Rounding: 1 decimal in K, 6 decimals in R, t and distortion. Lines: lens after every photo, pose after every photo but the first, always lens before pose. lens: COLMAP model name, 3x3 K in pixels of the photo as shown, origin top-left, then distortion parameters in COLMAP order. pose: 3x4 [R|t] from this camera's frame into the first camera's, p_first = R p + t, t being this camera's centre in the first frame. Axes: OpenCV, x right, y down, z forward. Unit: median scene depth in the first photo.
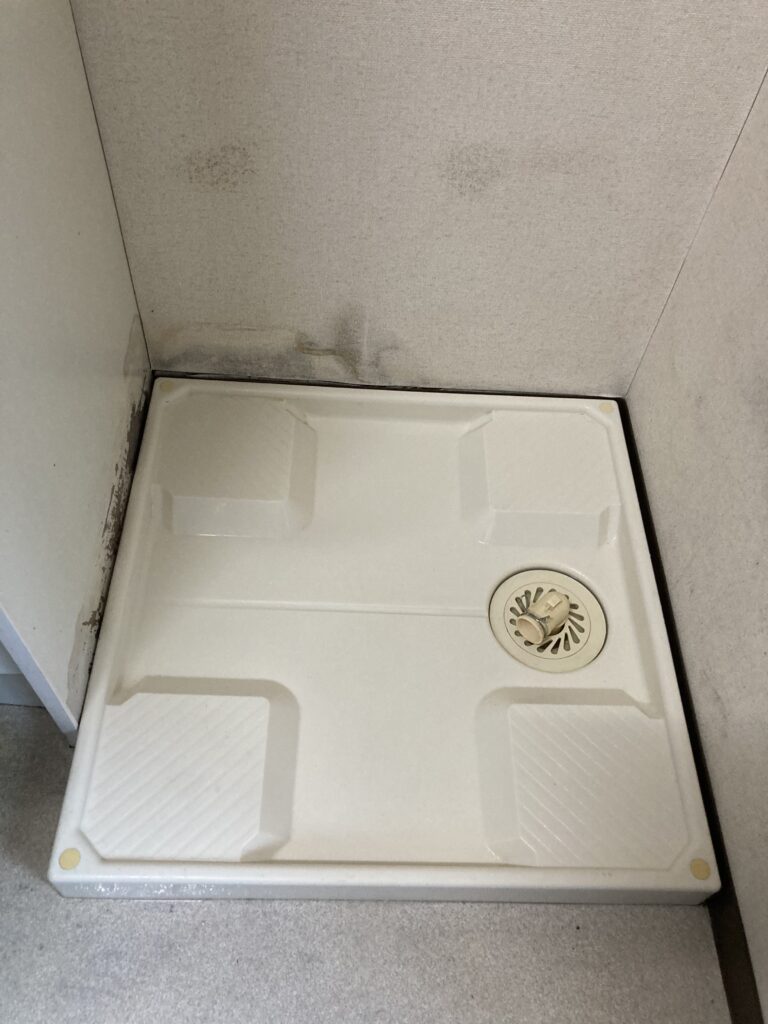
lens RADIAL K [[836.0, 0, 384.0], [0, 836.0, 512.0], [0, 0, 1]] dist [-0.001591, 0.008125]
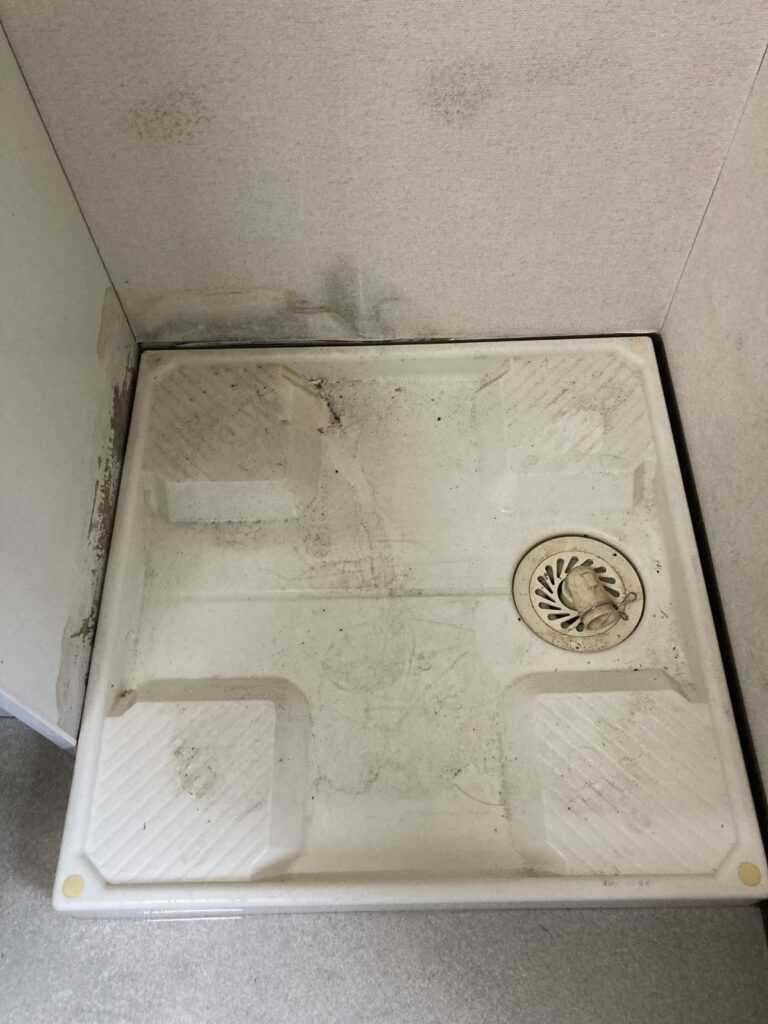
lens RADIAL K [[836.0, 0, 384.0], [0, 836.0, 512.0], [0, 0, 1]] dist [-0.001591, 0.008125]
pose [[0.995055, -0.060434, -0.078827, 0.073187], [0.068256, 0.992580, 0.100633, -0.075931], [0.072161, -0.105515, 0.991796, 0.103759]]
